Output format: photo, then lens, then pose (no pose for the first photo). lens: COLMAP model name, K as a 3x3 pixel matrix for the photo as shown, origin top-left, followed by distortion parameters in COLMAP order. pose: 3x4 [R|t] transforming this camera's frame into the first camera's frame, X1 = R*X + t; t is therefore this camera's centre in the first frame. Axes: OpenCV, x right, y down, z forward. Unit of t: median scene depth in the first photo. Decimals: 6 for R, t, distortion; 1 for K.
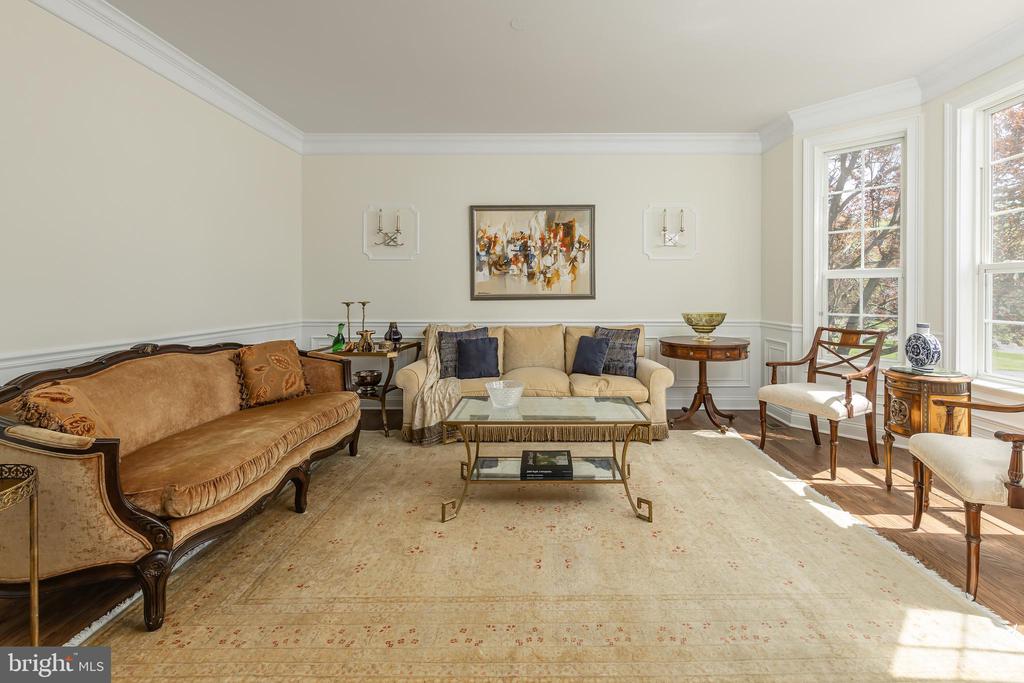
lens RADIAL K [[410.5, 0, 529.3], [0, 410.5, 293.4], [0, 0, 1]] dist [0.003792, -0.000975]
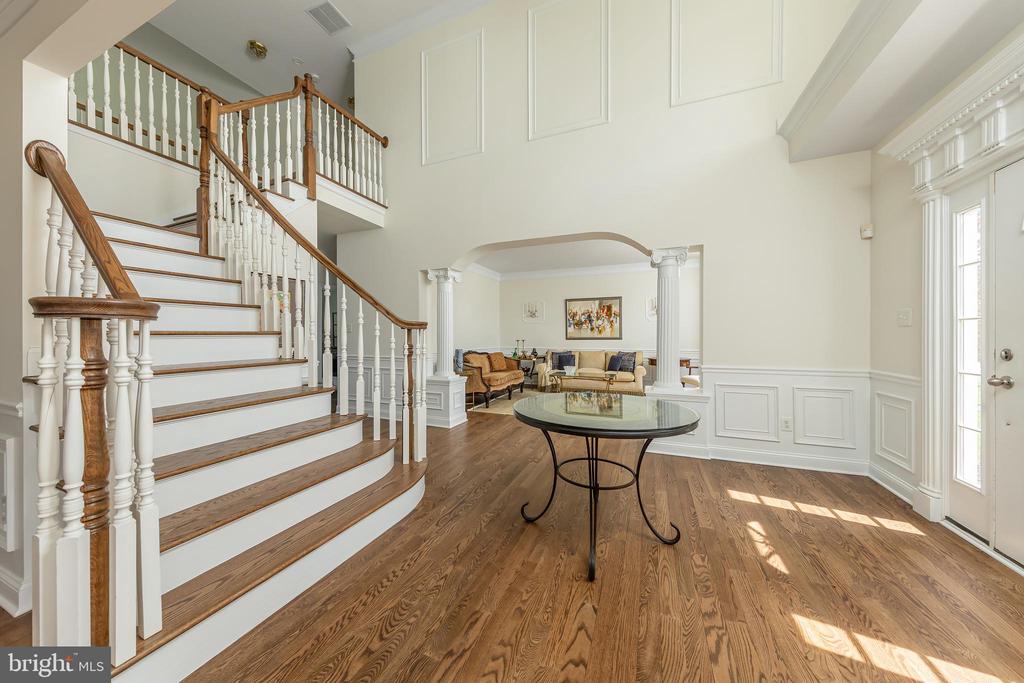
lens RADIAL K [[334.2, 0, 496.8], [0, 334.2, 333.5], [0, 0, 1]] dist [0.010170, -0.000015]
pose [[0.913097, -0.001160, -0.407740, 0.318820], [0.000699, 0.999999, -0.001279, -0.018435], [0.407741, 0.000883, 0.913097, -1.044172]]
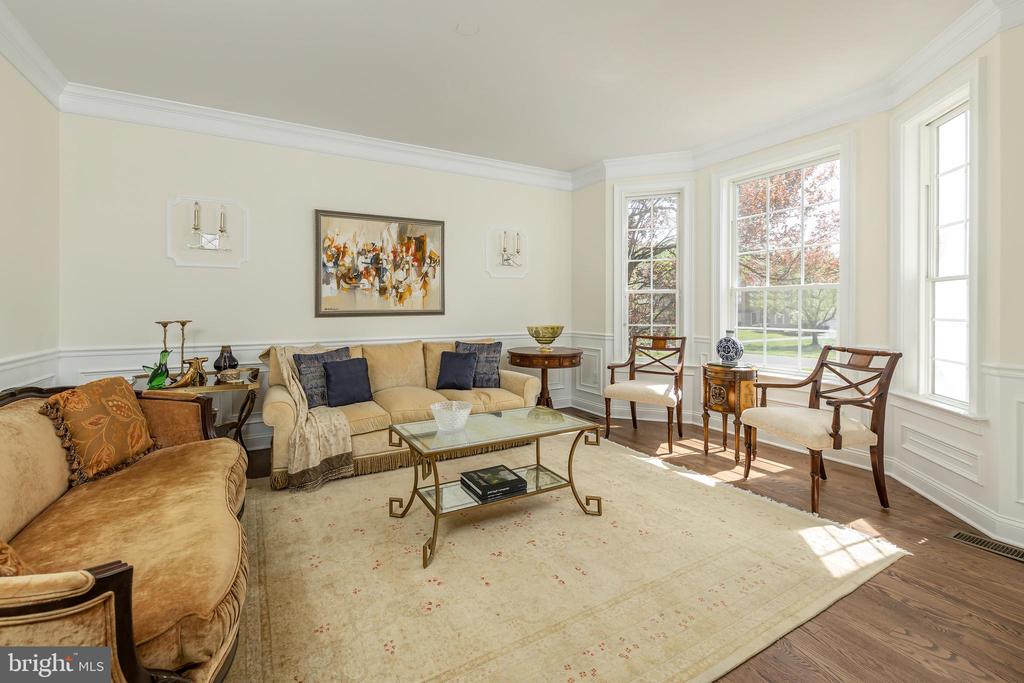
lens RADIAL K [[410.5, 0, 434.6], [0, 410.5, 308.1], [0, 0, 1]] dist [0.003792, -0.000975]
pose [[0.900888, -0.001193, 0.434049, -0.341833], [0.002411, 0.999995, -0.002254, -0.000364], [-0.434044, 0.003077, 0.900886, 0.113935]]
